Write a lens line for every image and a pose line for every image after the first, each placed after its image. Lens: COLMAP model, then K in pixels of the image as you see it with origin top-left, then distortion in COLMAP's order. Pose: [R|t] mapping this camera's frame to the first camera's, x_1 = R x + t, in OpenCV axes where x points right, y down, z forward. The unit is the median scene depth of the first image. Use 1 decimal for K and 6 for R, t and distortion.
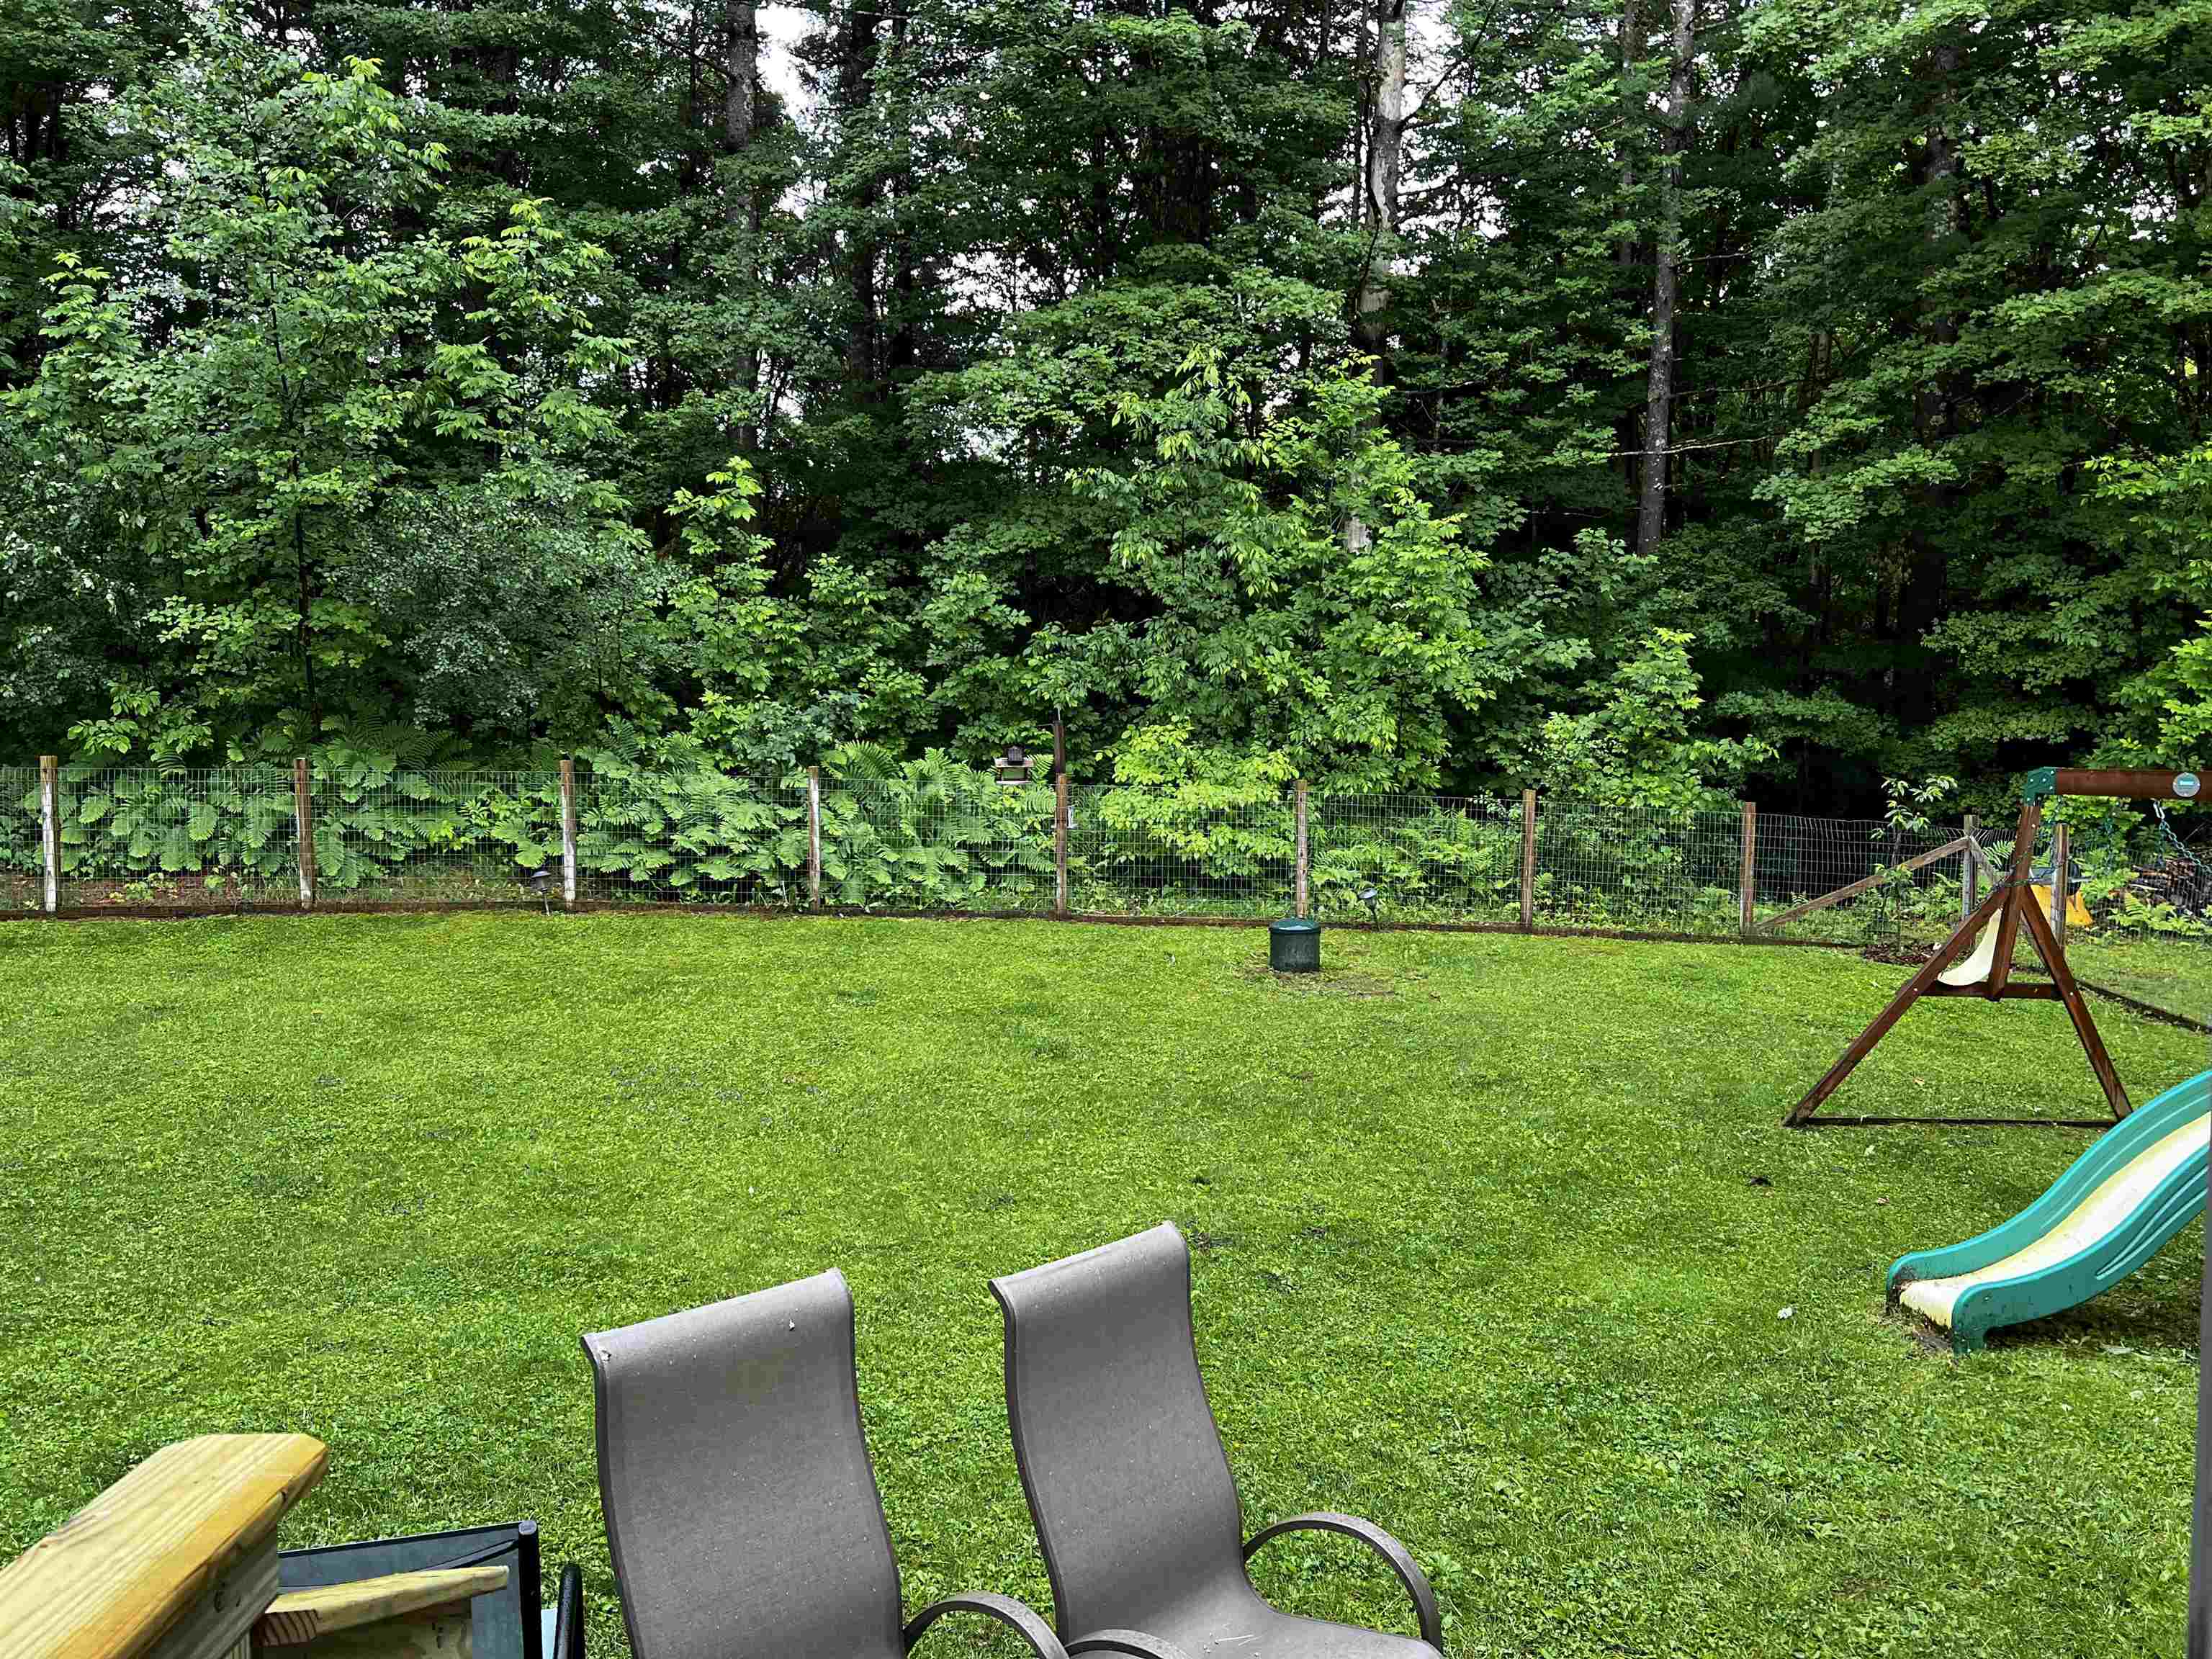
lens RADIAL K [[1693.5, 0, 1114.0], [0, 1693.5, 835.5], [0, 0, 1]] dist [0.054626, -0.055210]
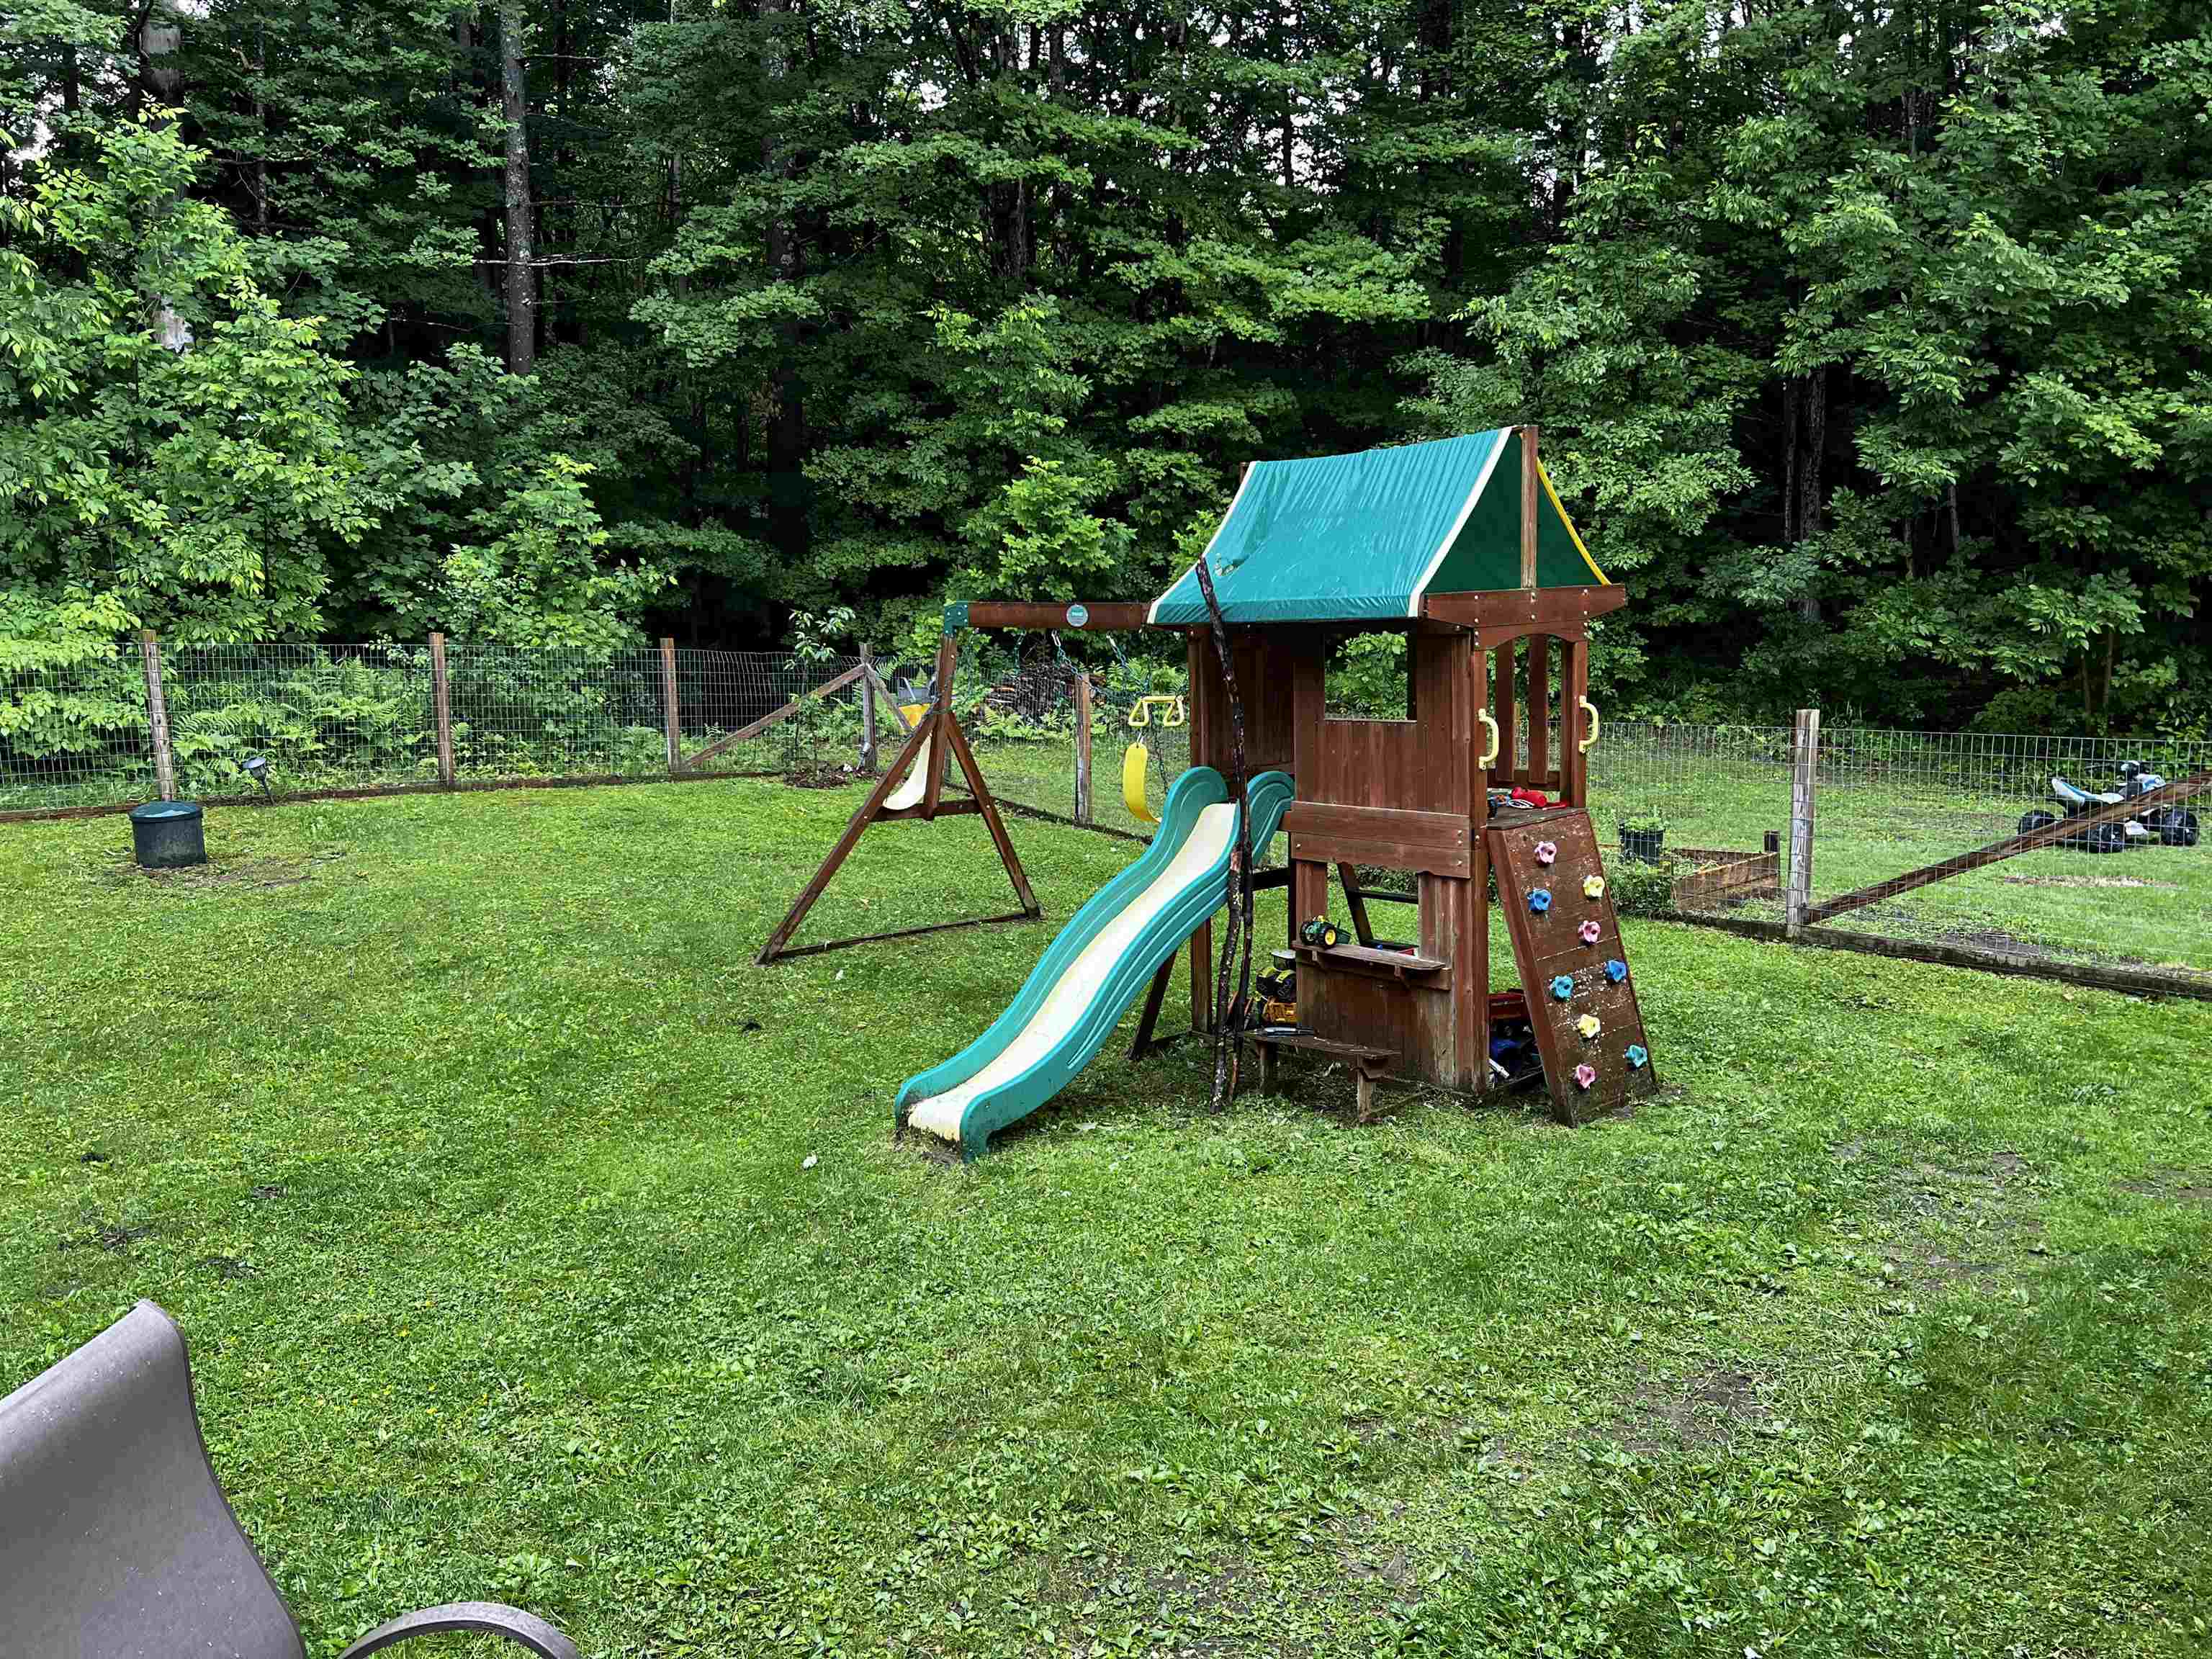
lens RADIAL K [[1693.5, 0, 1114.0], [0, 1693.5, 835.5], [0, 0, 1]] dist [0.054626, -0.055210]
pose [[0.801476, -0.108122, 0.588171, -0.011524], [0.049550, 0.992145, 0.114864, -0.005882], [-0.595970, -0.062917, 0.800538, 0.051985]]
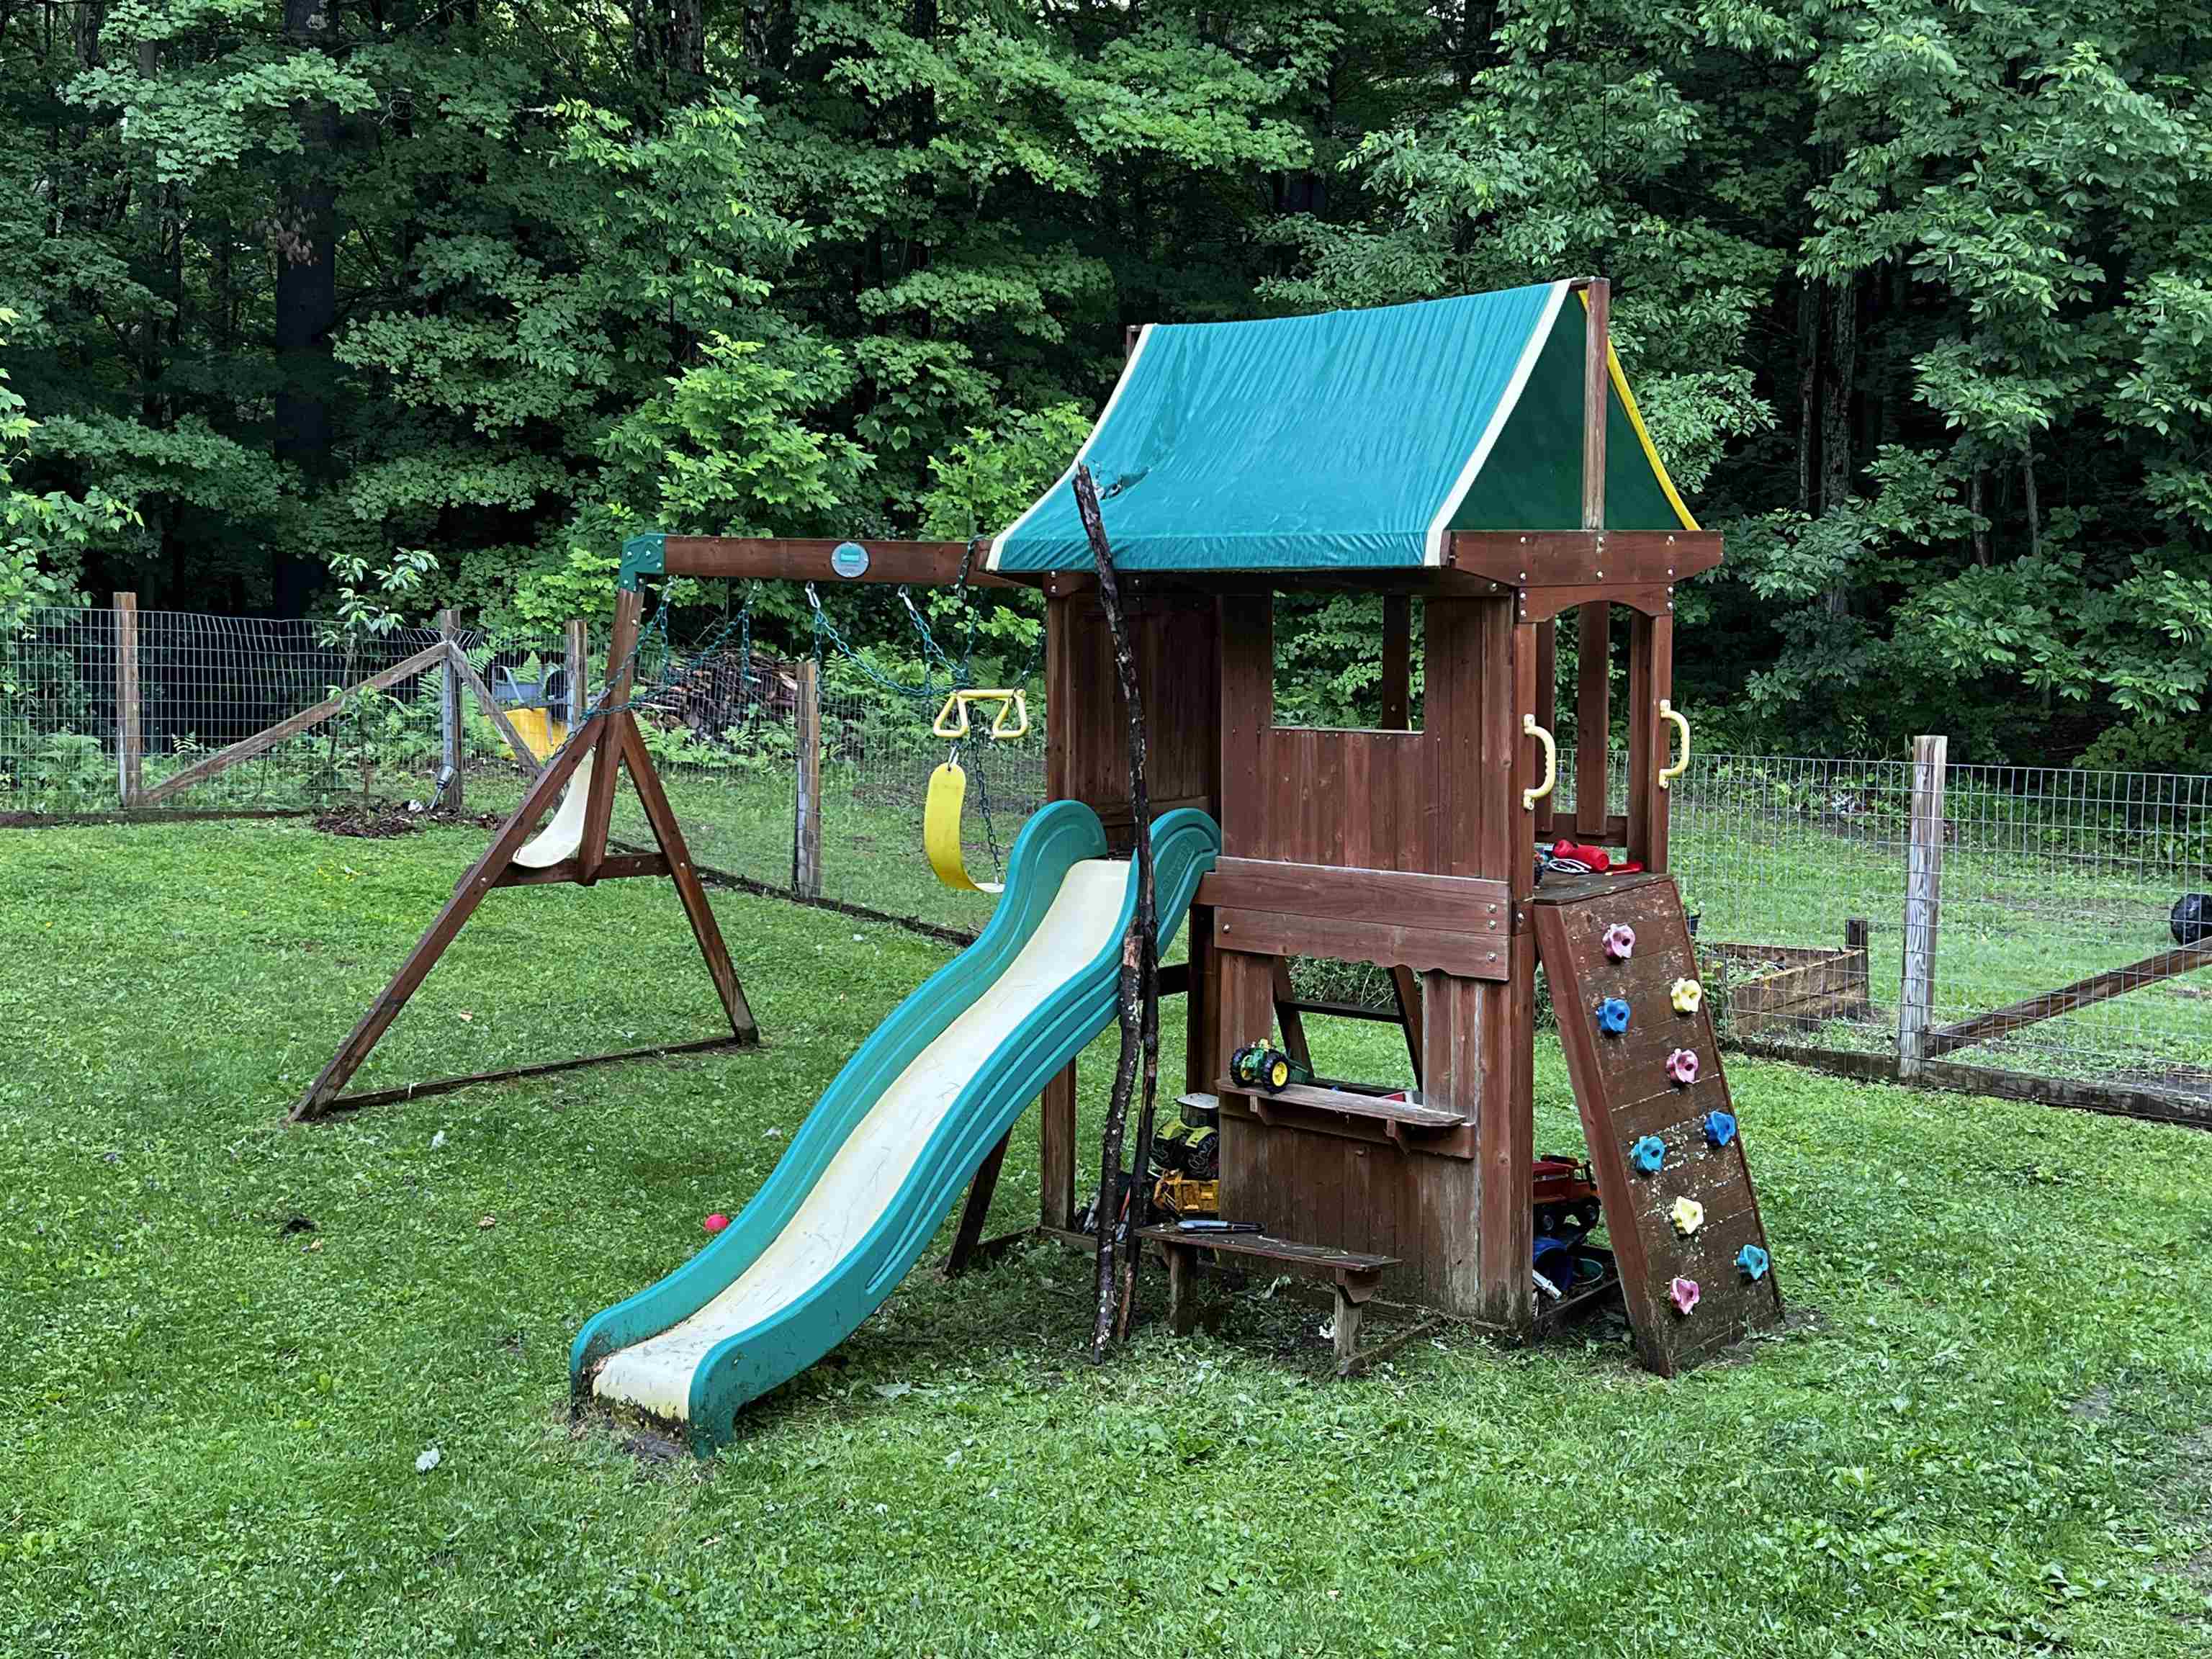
lens RADIAL K [[2485.0, 0, 1112.5], [0, 2485.0, 795.1], [0, 0, 1]] dist [0.094180, -0.196991]
pose [[0.712254, -0.063945, 0.699003, -0.010172], [0.023703, 0.997465, 0.067096, 0.001155], [-0.701521, -0.031221, 0.711964, 0.106192]]
